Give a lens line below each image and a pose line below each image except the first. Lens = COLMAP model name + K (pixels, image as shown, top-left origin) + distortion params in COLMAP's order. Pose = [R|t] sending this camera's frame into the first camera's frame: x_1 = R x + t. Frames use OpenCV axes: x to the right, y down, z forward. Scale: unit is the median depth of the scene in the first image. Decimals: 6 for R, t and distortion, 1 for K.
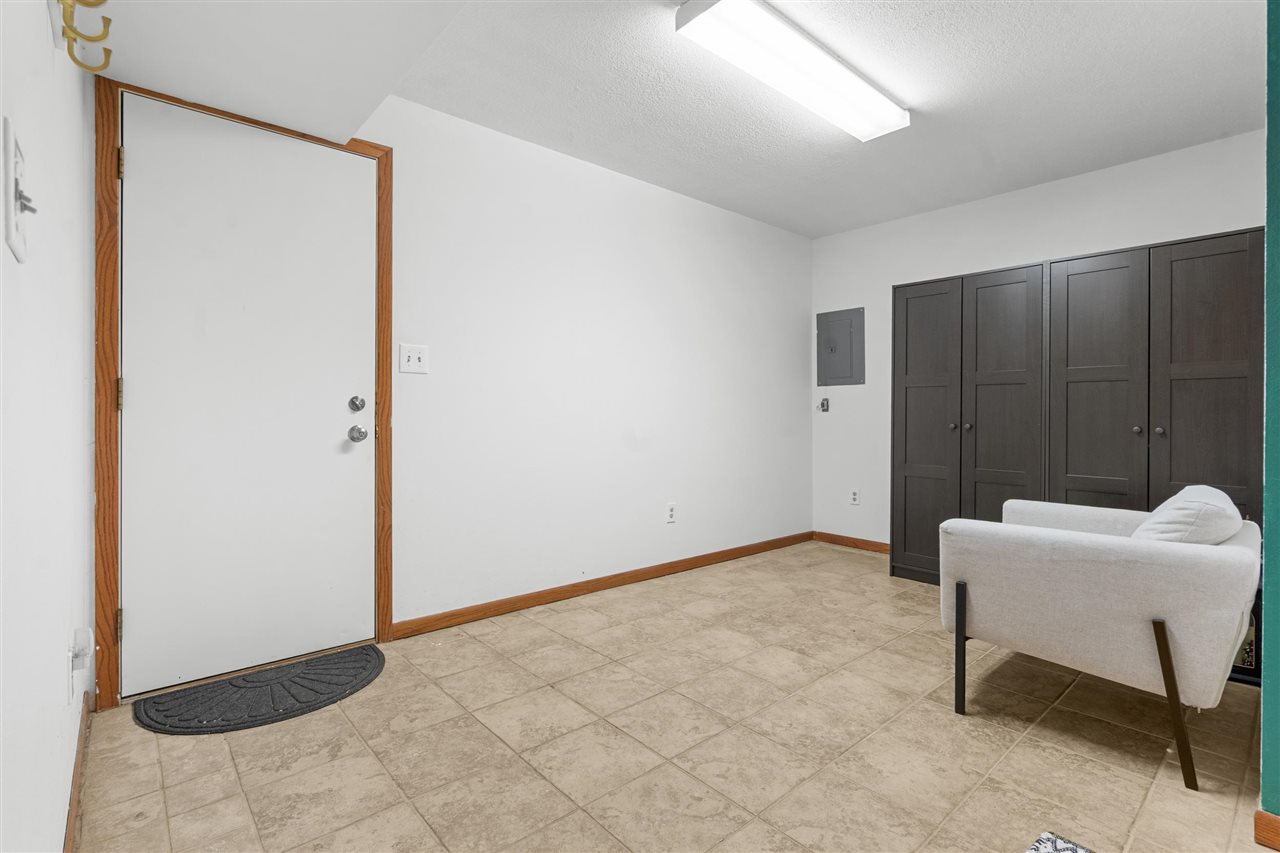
lens RADIAL K [[595.3, 0, 637.8], [0, 595.3, 418.8], [0, 0, 1]] dist [-0.004515, 0.002523]
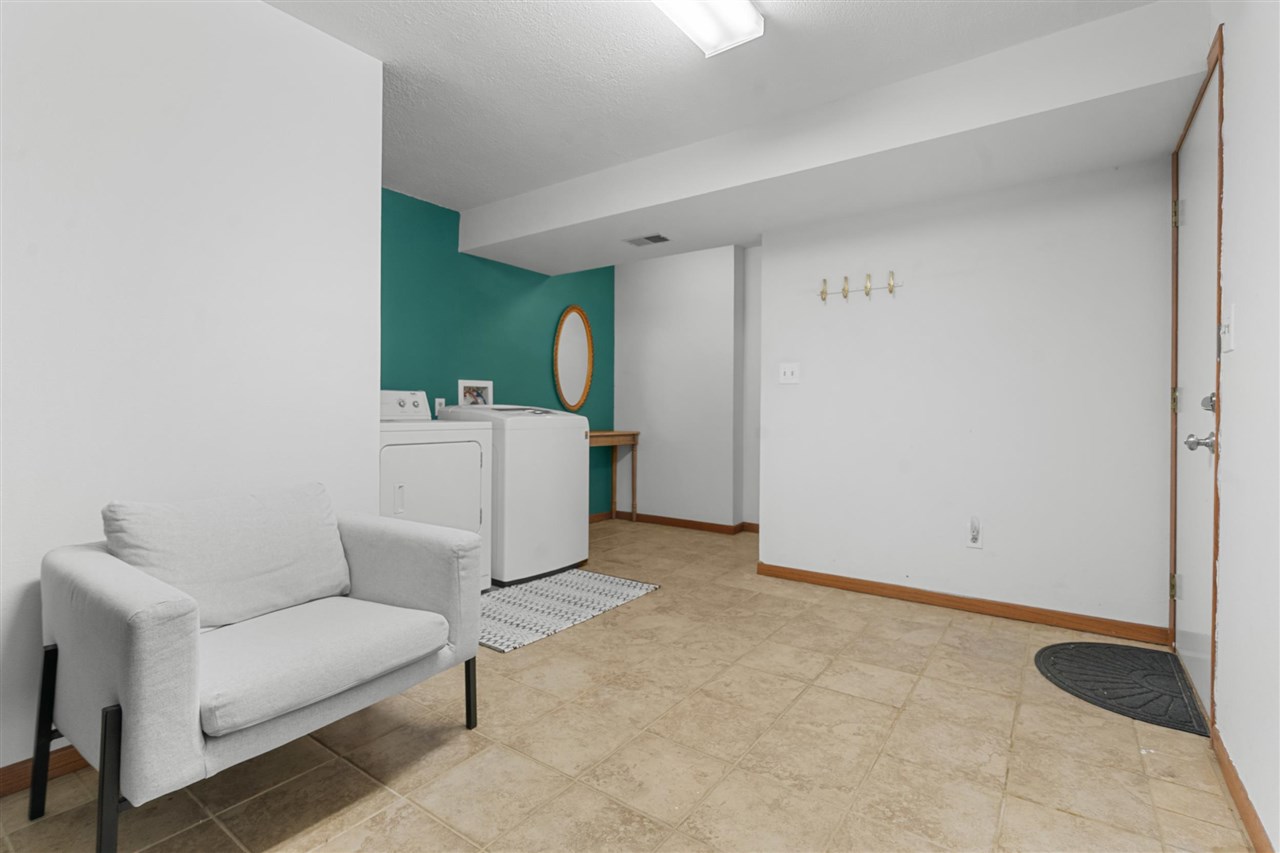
lens RADIAL K [[595.3, 0, 639.6], [0, 595.3, 416.8], [0, 0, 1]] dist [-0.004515, 0.002523]
pose [[-0.973903, -0.007893, -0.226829, 0.512848], [-0.011163, 0.999851, 0.013138, -0.011367], [0.226692, 0.015327, -0.973846, 2.016248]]
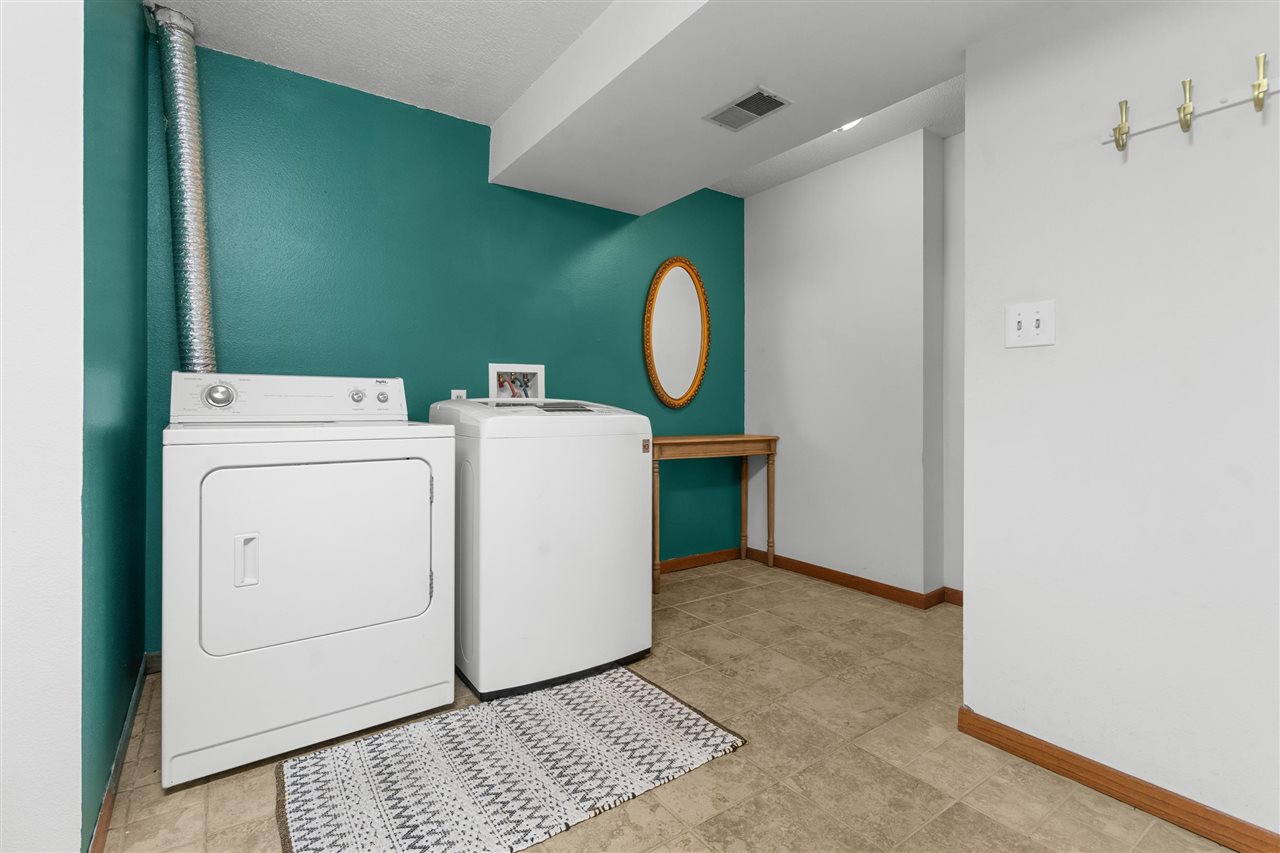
lens RADIAL K [[595.3, 0, 640.8], [0, 595.3, 409.8], [0, 0, 1]] dist [-0.004515, 0.002523]
pose [[-0.994532, -0.005138, 0.104302, 0.139178], [-0.004061, 0.999936, 0.010533, -0.008036], [-0.104350, 0.010052, -0.994490, 1.286001]]
